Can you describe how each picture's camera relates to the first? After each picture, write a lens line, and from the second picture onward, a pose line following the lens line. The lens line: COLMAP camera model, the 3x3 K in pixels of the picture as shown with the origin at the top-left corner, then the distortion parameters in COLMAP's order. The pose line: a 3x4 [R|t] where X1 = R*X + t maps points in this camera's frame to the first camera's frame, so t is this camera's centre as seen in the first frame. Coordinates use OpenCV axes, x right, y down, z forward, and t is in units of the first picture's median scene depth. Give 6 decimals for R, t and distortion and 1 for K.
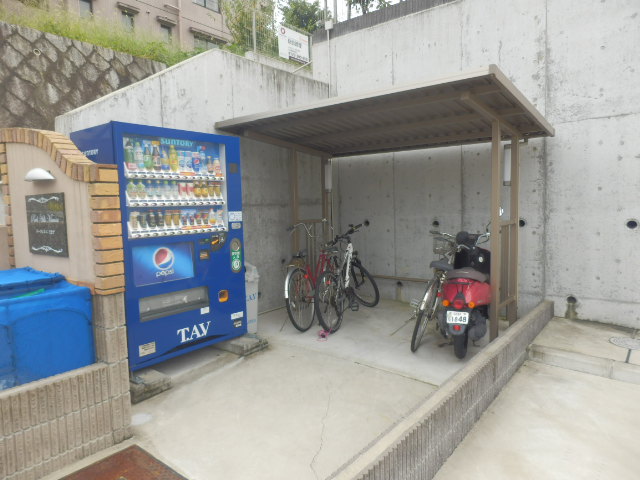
lens RADIAL K [[441.0, 0, 320.0], [0, 441.0, 240.0], [0, 0, 1]] dist [-0.006770, 0.001912]
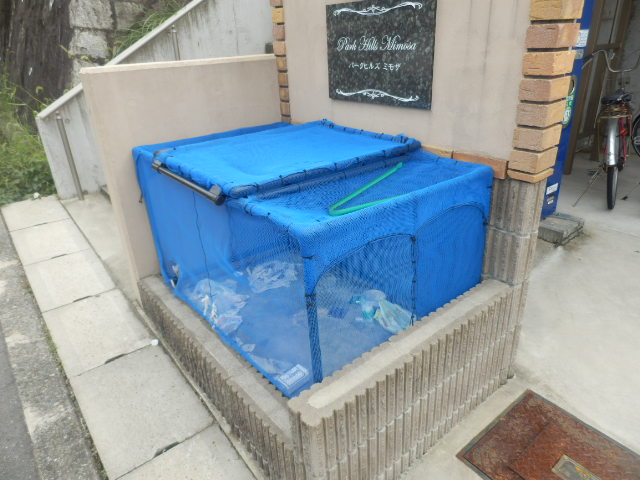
lens RADIAL K [[443.8, 0, 320.0], [0, 443.8, 240.0], [0, 0, 1]] dist [-0.040828, 0.000932]
pose [[0.972273, 0.078446, -0.220298, -0.539117], [0.005618, 0.933948, 0.357364, -0.011657], [0.233781, -0.348693, 0.907612, 0.323899]]
